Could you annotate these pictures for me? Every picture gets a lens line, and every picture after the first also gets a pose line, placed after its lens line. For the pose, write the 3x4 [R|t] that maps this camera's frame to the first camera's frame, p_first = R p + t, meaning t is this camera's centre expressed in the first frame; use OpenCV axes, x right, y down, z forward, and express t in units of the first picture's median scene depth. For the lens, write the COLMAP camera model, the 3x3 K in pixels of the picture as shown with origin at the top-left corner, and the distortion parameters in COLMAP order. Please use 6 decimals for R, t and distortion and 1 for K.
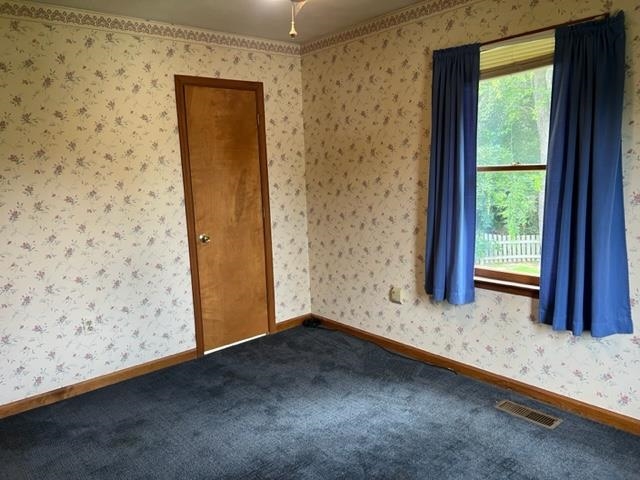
lens RADIAL K [[485.2, 0, 320.0], [0, 485.2, 240.0], [0, 0, 1]] dist [0.028218, -0.004569]
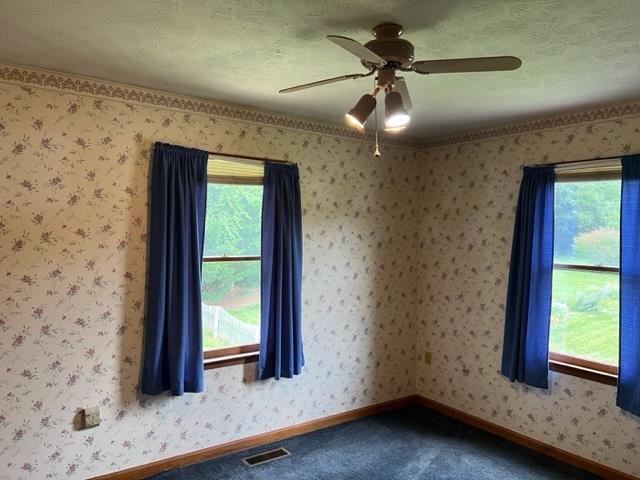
lens RADIAL K [[485.2, 0, 320.0], [0, 485.2, 240.0], [0, 0, 1]] dist [0.028218, -0.004569]
pose [[0.086660, 0.025478, 0.995912, -0.741428], [0.131323, 0.990658, -0.036771, -0.114516], [-0.987545, 0.133972, 0.082504, 0.638636]]
